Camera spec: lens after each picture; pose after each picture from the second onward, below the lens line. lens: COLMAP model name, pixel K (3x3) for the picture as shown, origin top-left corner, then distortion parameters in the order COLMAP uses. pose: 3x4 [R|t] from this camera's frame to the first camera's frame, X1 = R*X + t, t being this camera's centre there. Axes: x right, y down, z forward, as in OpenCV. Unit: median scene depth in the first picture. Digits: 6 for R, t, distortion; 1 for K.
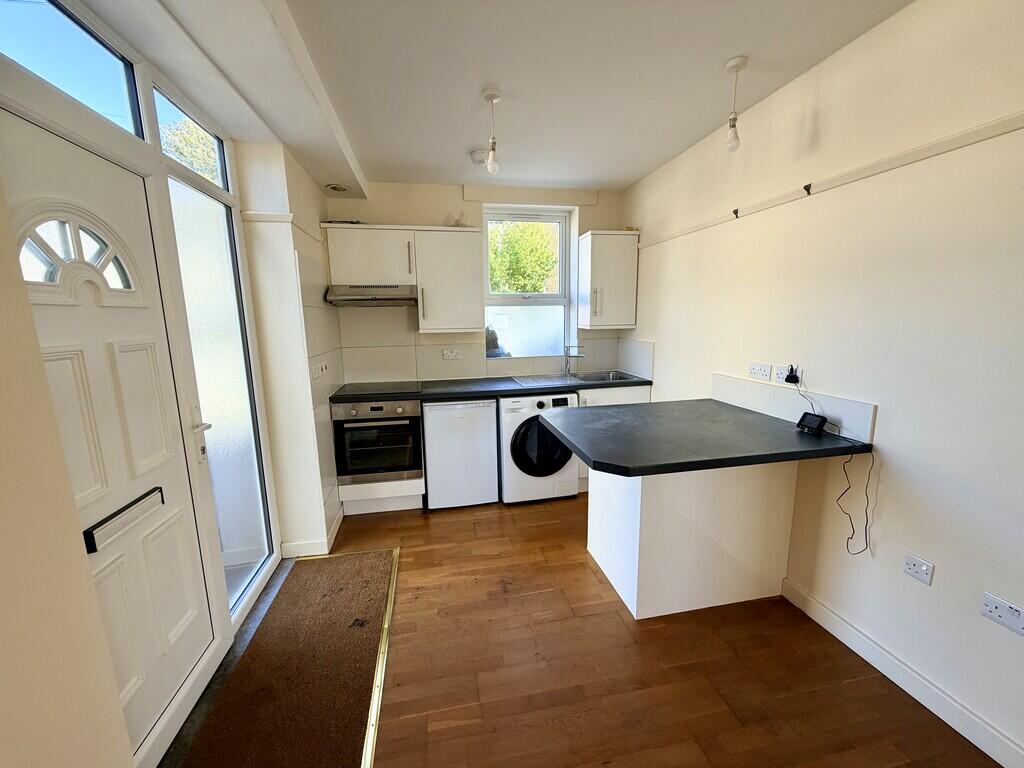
lens RADIAL K [[405.7, 0, 511.6], [0, 405.7, 382.2], [0, 0, 1]] dist [-0.003017, -0.000121]
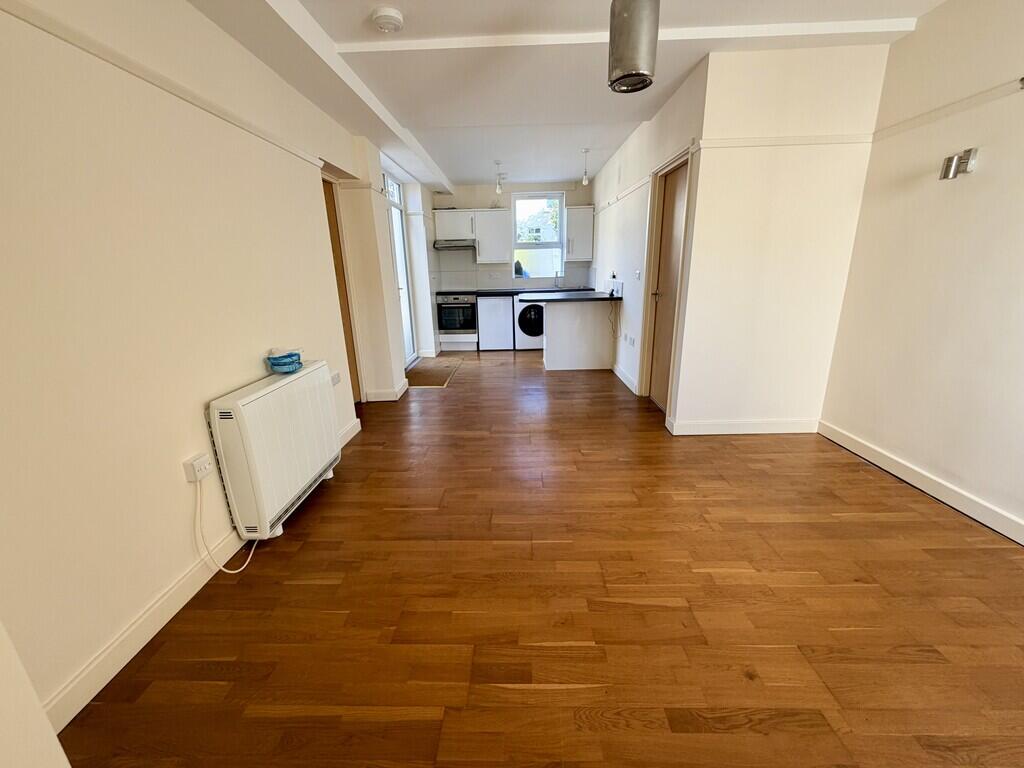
lens RADIAL K [[405.7, 0, 511.6], [0, 405.7, 382.2], [0, 0, 1]] dist [-0.003017, -0.000121]
pose [[0.976962, 0.052711, -0.206803, 0.410858], [-0.027228, 0.991885, 0.124191, 0.221272], [0.211671, -0.115699, 0.970468, -1.045878]]
